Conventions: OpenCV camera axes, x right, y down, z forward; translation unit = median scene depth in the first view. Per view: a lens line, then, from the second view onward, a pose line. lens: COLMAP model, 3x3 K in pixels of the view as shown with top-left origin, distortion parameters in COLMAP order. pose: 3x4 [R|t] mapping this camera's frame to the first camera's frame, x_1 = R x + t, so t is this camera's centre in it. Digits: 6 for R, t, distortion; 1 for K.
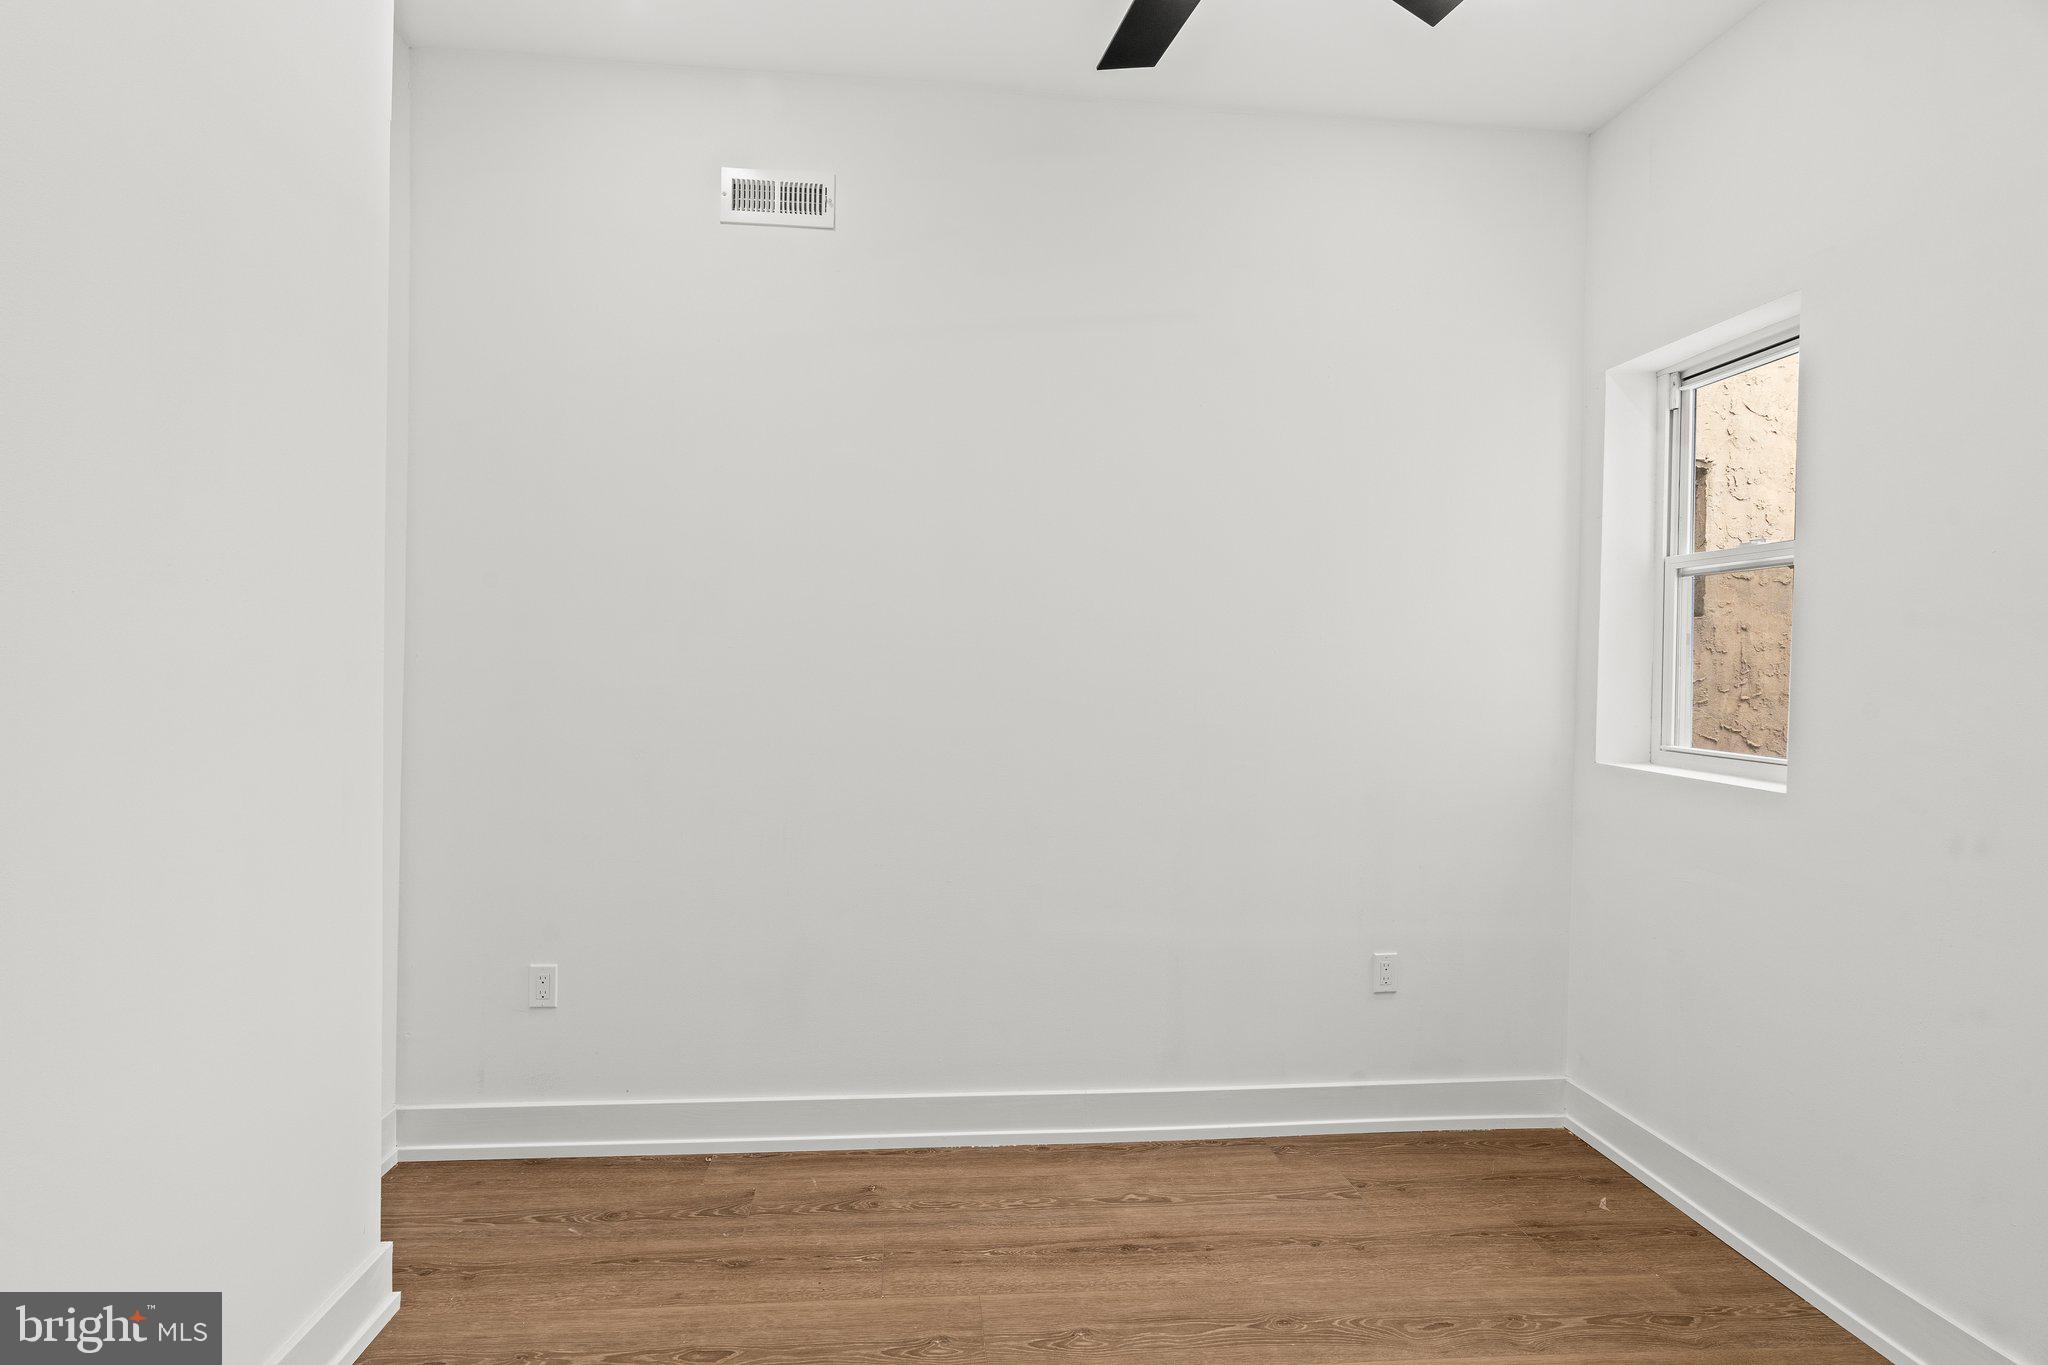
lens RADIAL K [[914.7, 0, 987.0], [0, 914.7, 688.1], [0, 0, 1]] dist [-0.009713, 0.003612]
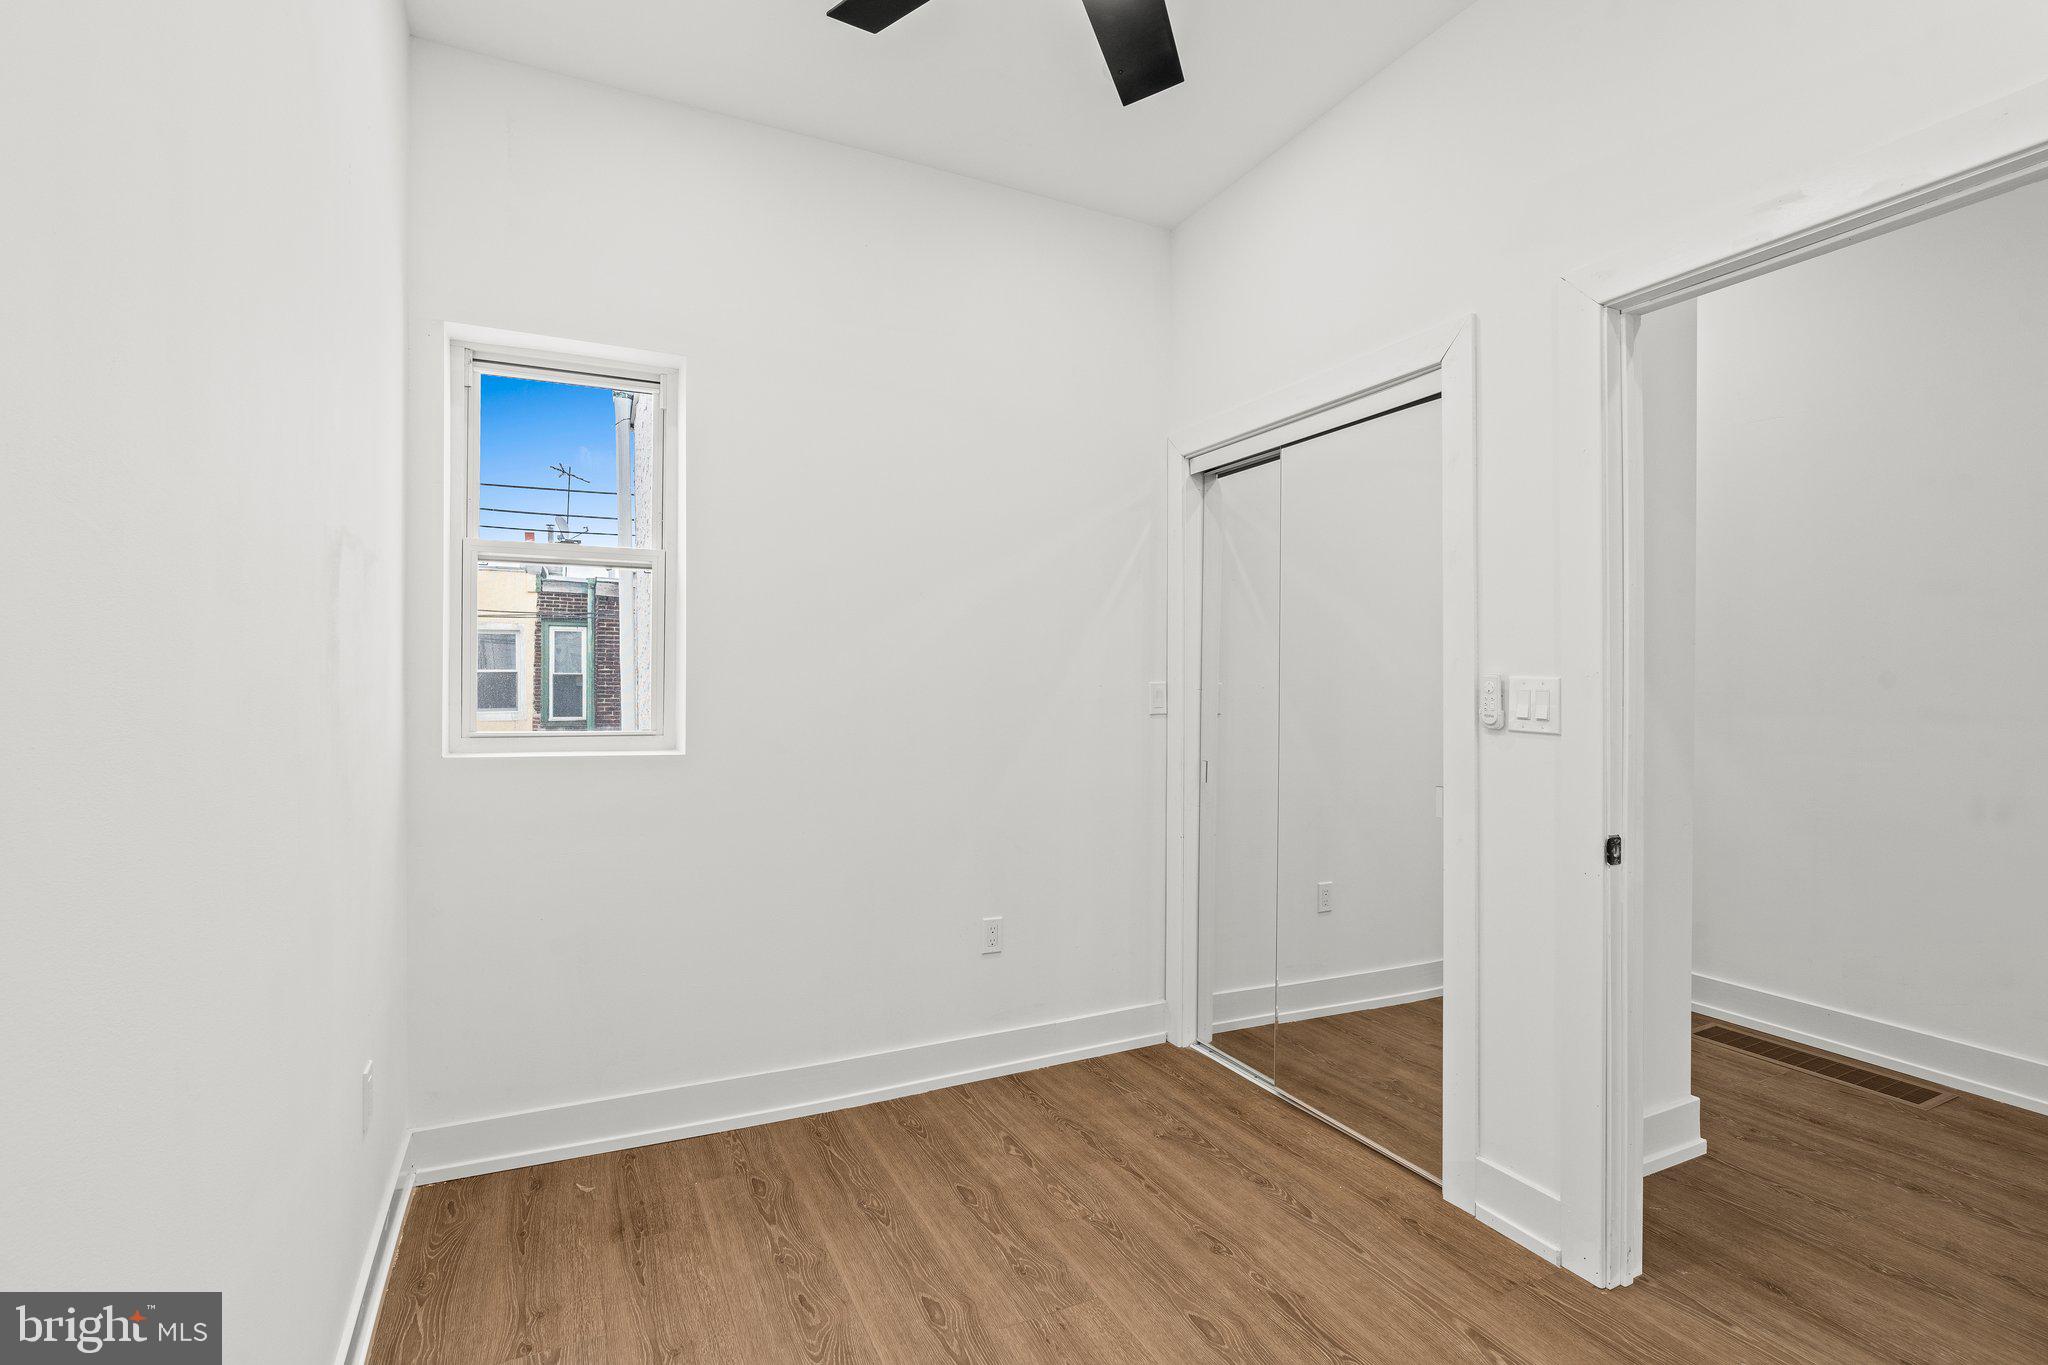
lens RADIAL K [[914.7, 0, 1017.8], [0, 914.7, 678.2], [0, 0, 1]] dist [-0.009713, 0.003612]
pose [[-0.352652, -0.009721, 0.935704, -0.447588], [-0.000732, 0.999949, 0.010112, -0.004952], [-0.935754, 0.002881, -0.352641, 0.959523]]
